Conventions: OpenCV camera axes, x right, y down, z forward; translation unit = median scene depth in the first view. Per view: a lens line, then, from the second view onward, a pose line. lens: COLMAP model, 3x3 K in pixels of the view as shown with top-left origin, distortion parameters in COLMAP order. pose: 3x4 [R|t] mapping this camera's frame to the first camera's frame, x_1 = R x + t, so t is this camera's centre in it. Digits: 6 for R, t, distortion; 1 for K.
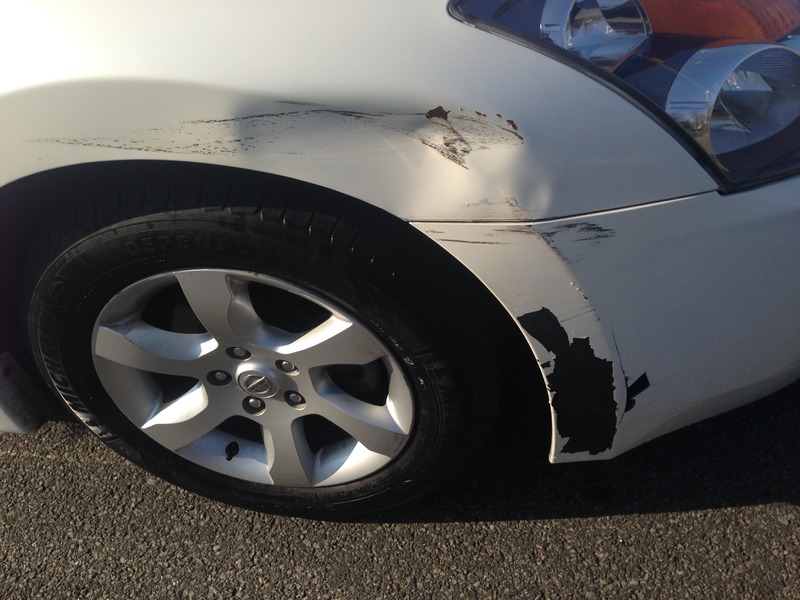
lens RADIAL K [[735.4, 0, 400.0], [0, 735.4, 300.0], [0, 0, 1]] dist [0.147568, -0.271158]
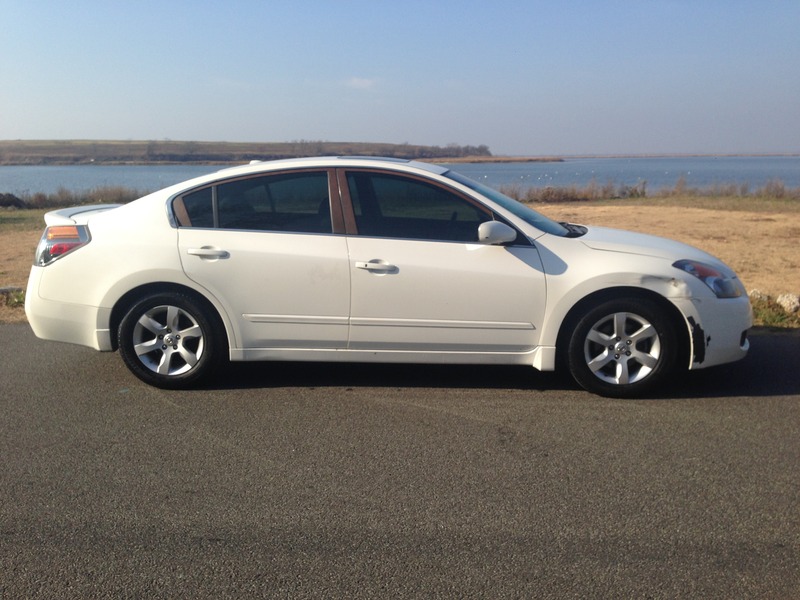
lens RADIAL K [[735.4, 0, 400.0], [0, 735.4, 300.0], [0, 0, 1]] dist [0.147568, -0.271158]
pose [[0.992255, 0.053436, 0.112138, -2.438572], [0.015985, 0.840311, -0.541870, 2.726064], [-0.123187, 0.539465, 0.832948, -3.232929]]
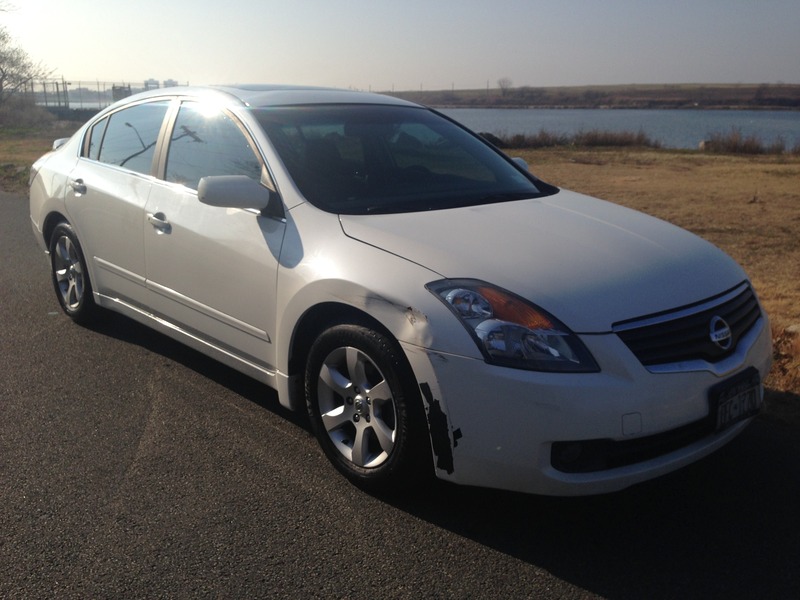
lens RADIAL K [[735.4, 0, 400.0], [0, 735.4, 300.0], [0, 0, 1]] dist [0.147568, -0.271158]
pose [[0.787863, 0.240490, -0.566954, 1.613030], [-0.472644, 0.826309, -0.306302, 0.655422], [0.394816, 0.509291, 0.764684, -1.391311]]
